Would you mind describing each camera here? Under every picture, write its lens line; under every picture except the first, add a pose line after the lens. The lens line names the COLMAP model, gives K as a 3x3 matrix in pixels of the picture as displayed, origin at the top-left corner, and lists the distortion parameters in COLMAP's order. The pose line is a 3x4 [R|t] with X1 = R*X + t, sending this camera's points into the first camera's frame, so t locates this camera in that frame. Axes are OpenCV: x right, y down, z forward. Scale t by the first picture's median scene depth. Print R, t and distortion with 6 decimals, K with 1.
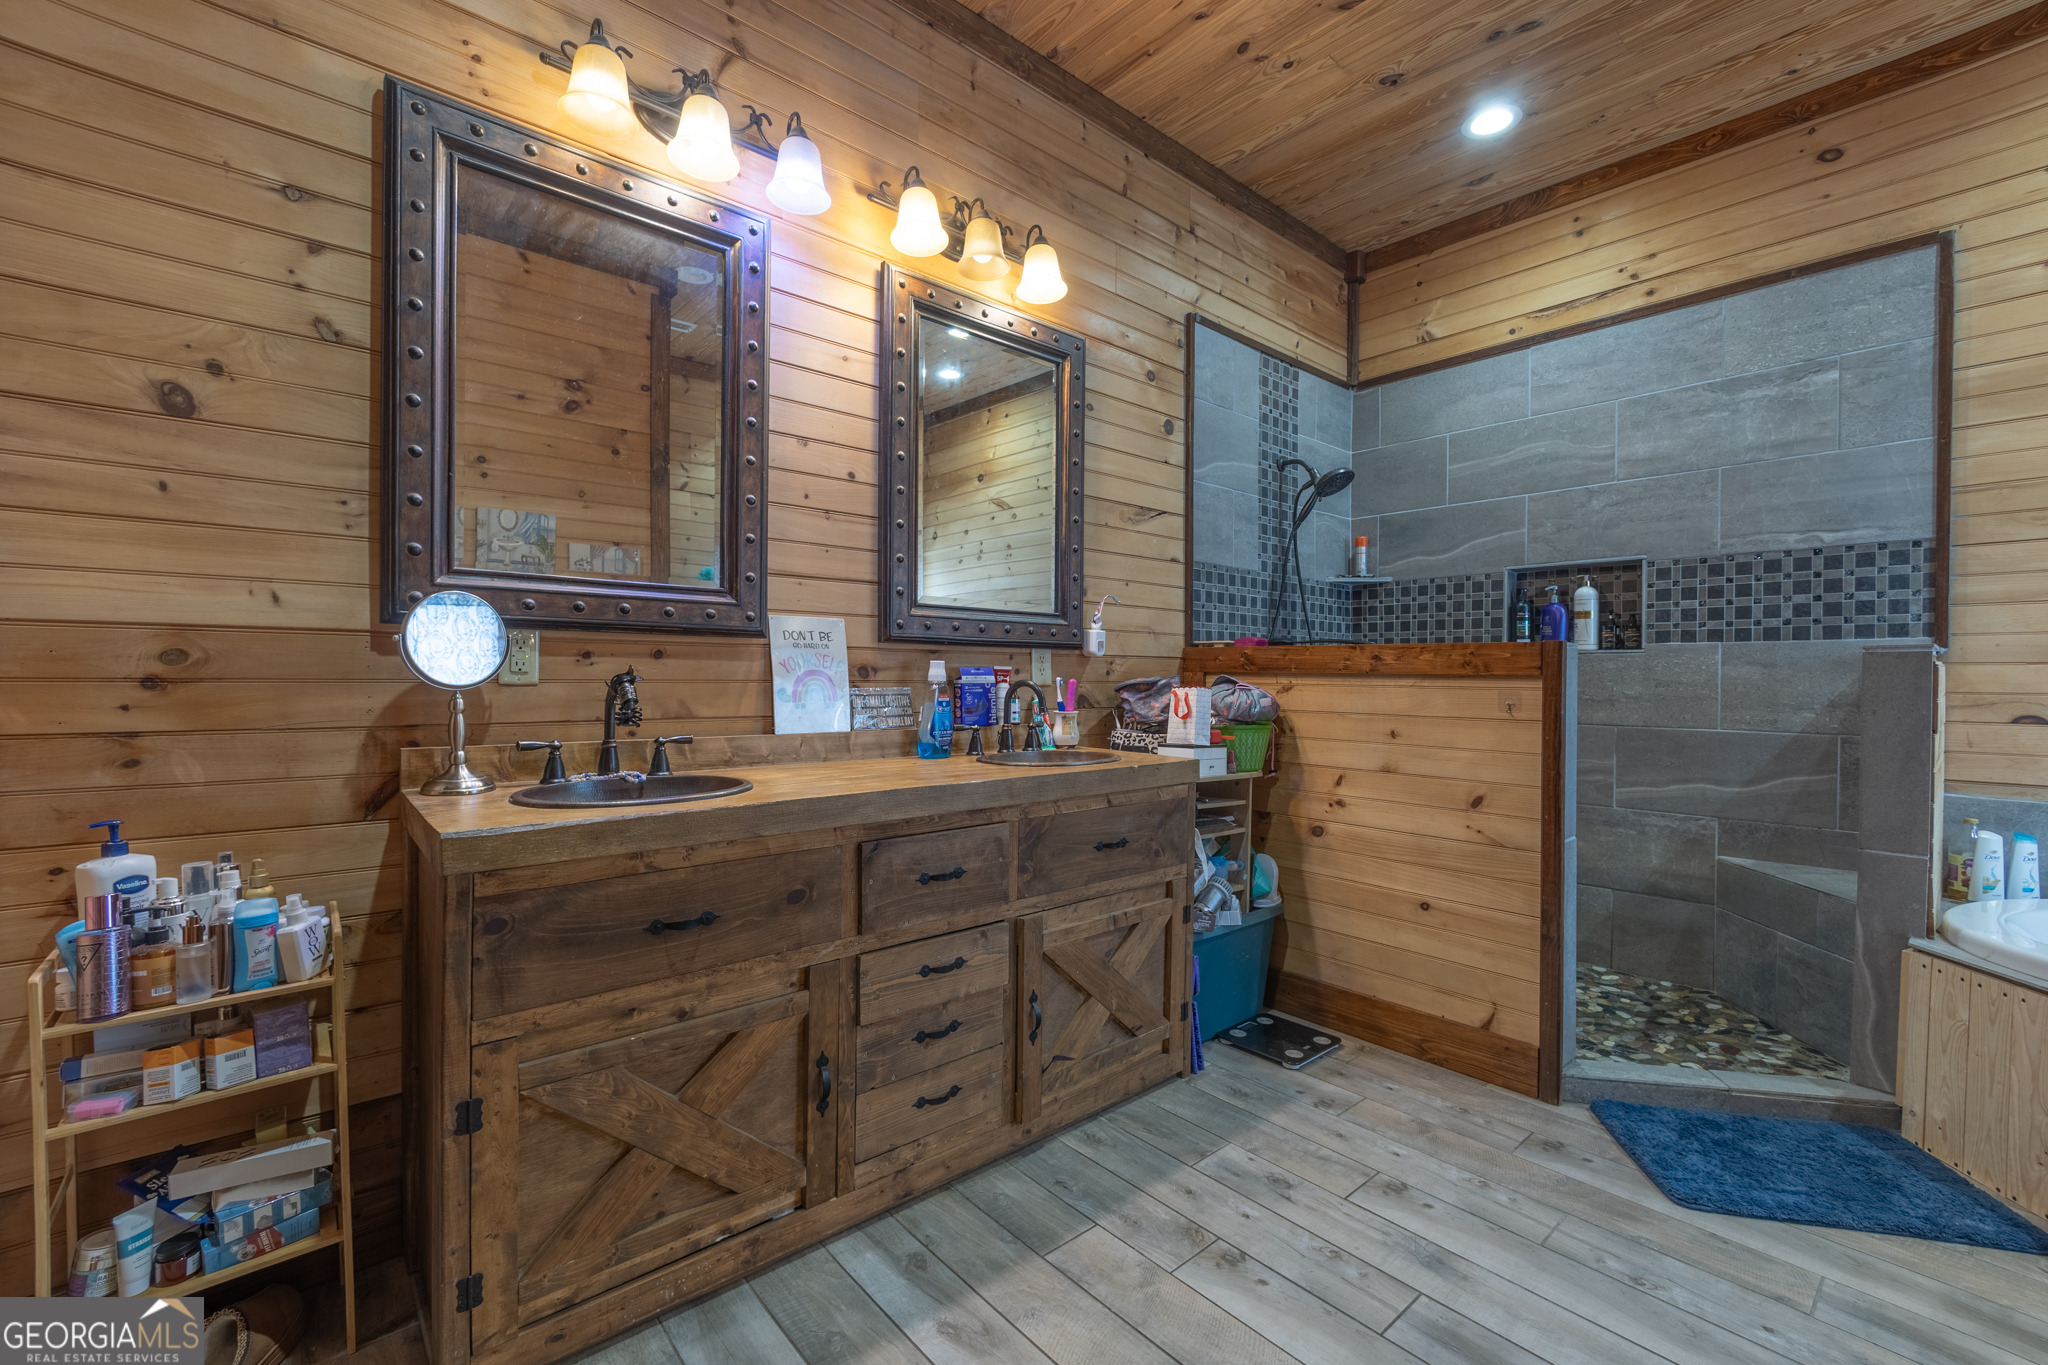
lens RADIAL K [[865.8, 0, 1024.0], [0, 865.8, 682.5], [0, 0, 1]] dist [-0.005884, 0.000646]
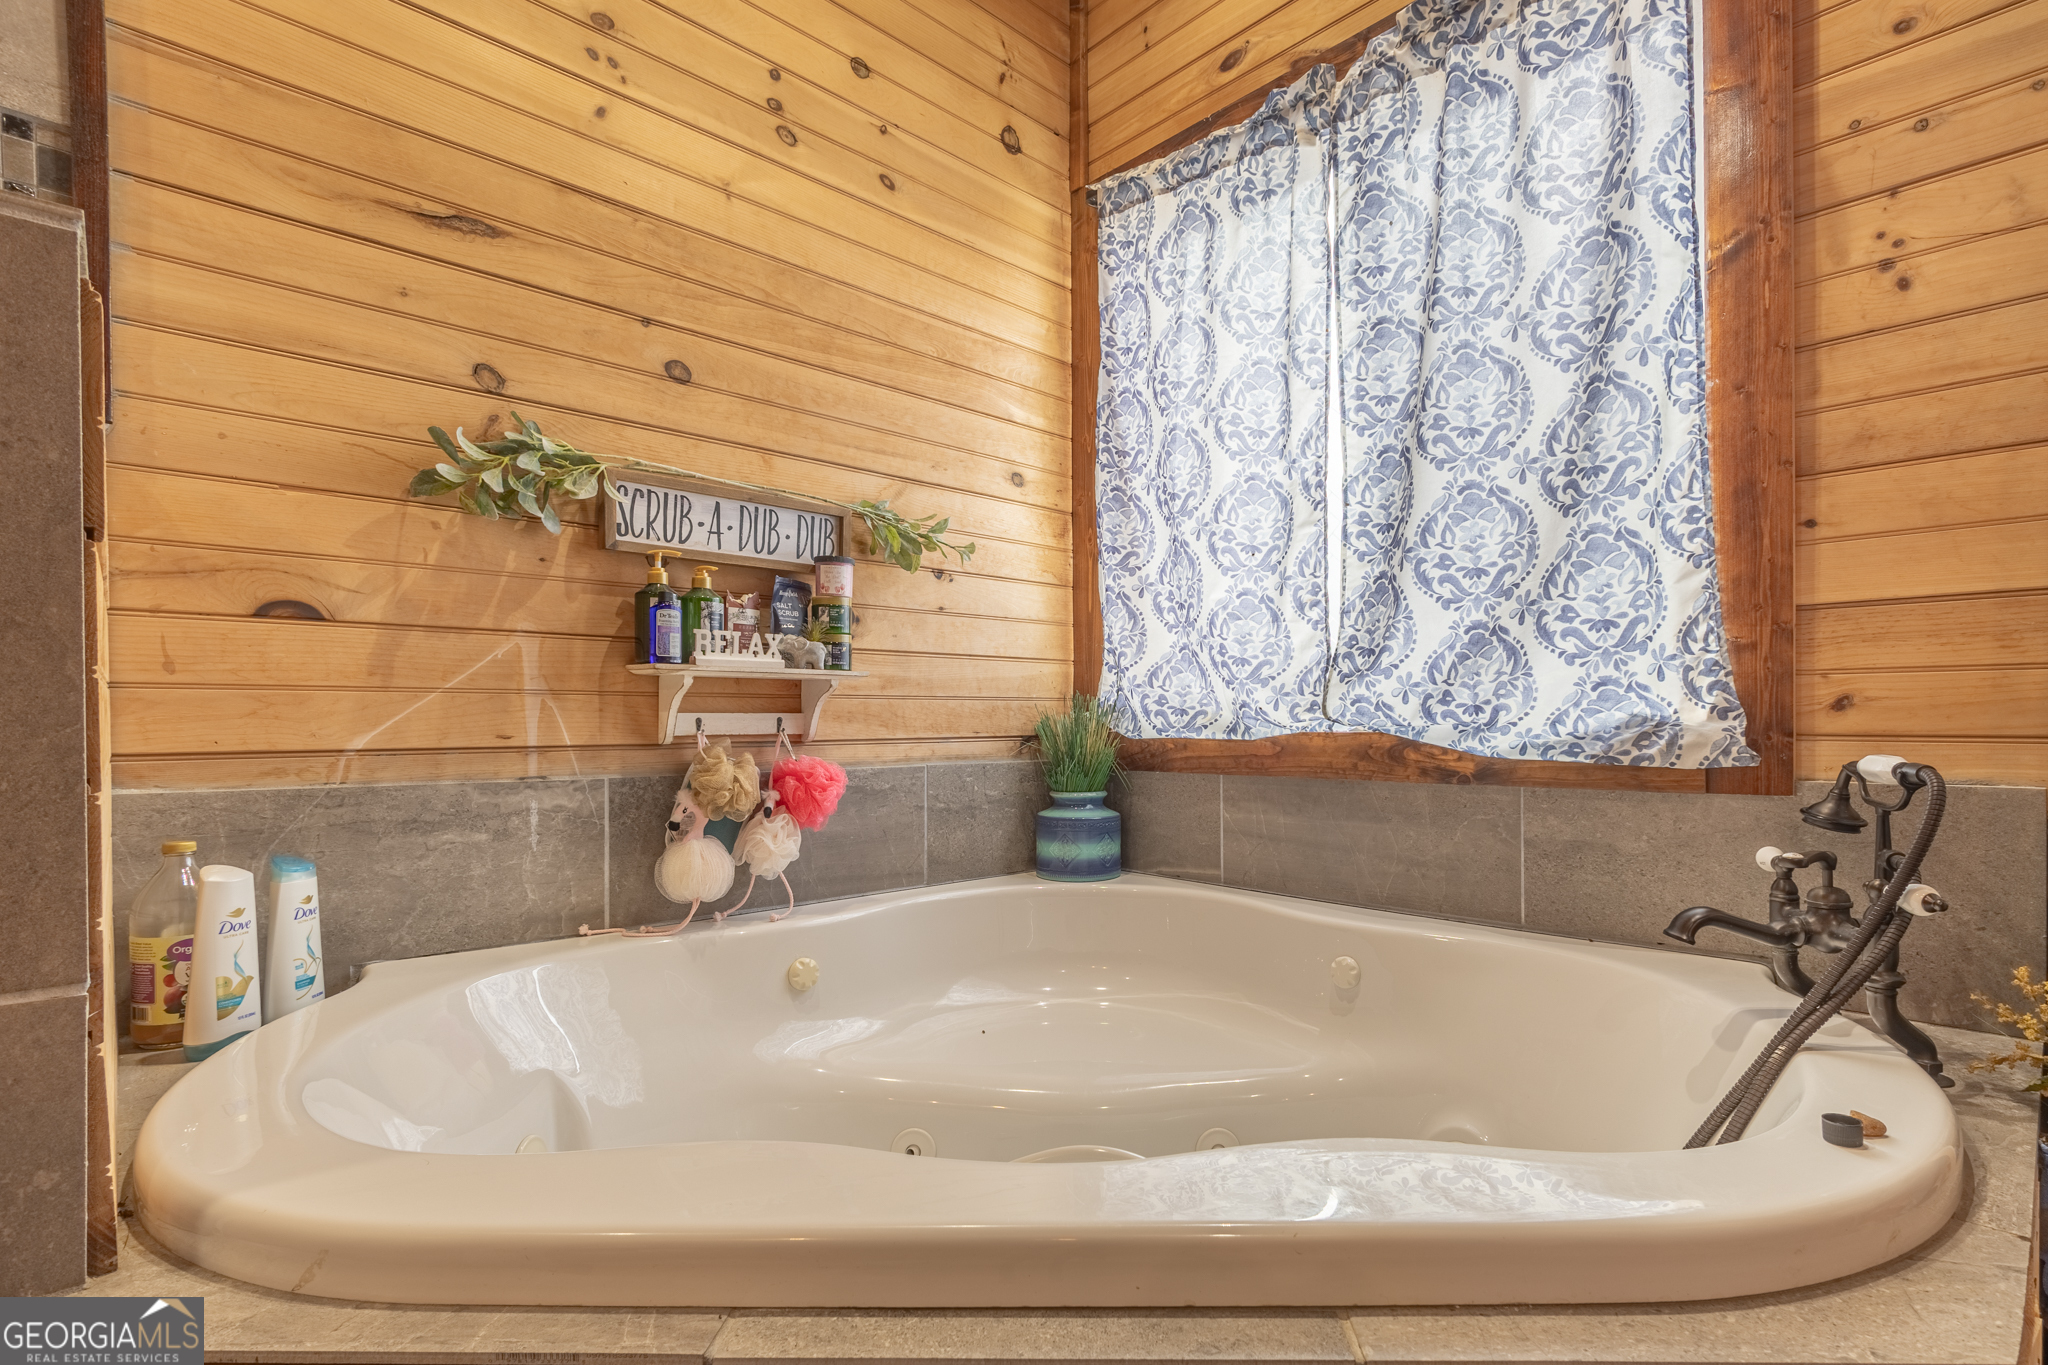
lens RADIAL K [[941.9, 0, 1033.2], [0, 941.9, 738.1], [0, 0, 1]] dist [0.002552, 0.001075]
pose [[-0.043166, -0.024809, 0.998760, 0.644383], [0.006600, 0.999663, 0.025117, 0.101686], [-0.999046, 0.007676, -0.042988, 0.621906]]
